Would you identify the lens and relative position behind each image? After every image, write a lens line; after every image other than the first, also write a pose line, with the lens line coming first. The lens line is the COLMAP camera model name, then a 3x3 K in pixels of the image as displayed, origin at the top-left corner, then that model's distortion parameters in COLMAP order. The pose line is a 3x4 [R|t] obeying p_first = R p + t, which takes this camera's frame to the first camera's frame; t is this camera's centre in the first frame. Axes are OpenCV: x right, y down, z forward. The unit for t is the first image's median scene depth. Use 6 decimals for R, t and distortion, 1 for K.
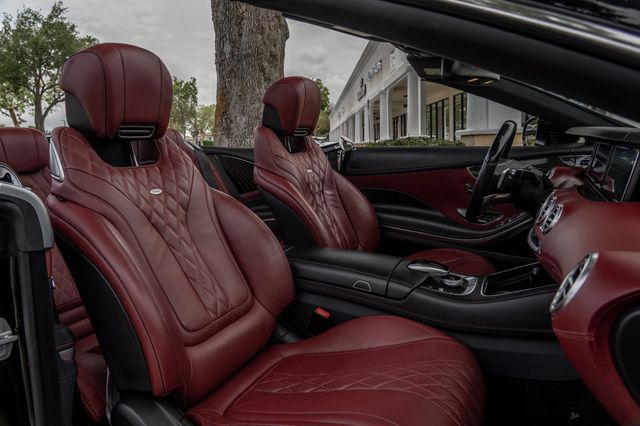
lens RADIAL K [[443.1, 0, 317.3], [0, 443.1, 212.7], [0, 0, 1]] dist [-0.012930, -0.003994]
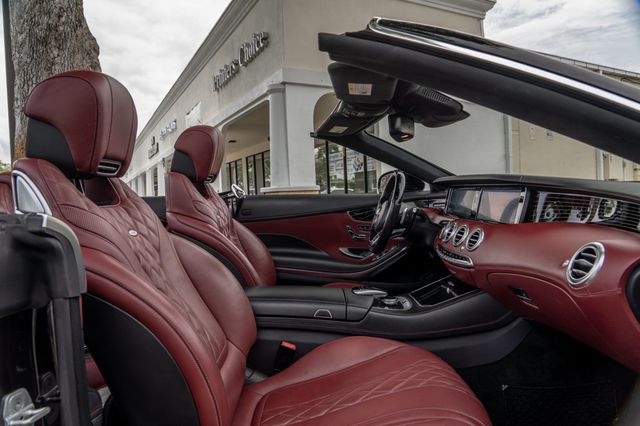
lens RADIAL K [[432.8, 0, 313.9], [0, 432.8, 210.6], [0, 0, 1]] dist [-0.014320, -0.000822]
pose [[0.889775, -0.011424, 0.456257, -0.321465], [0.072895, 0.990411, -0.117358, 0.028687], [-0.450542, 0.137681, 0.882075, 0.025165]]
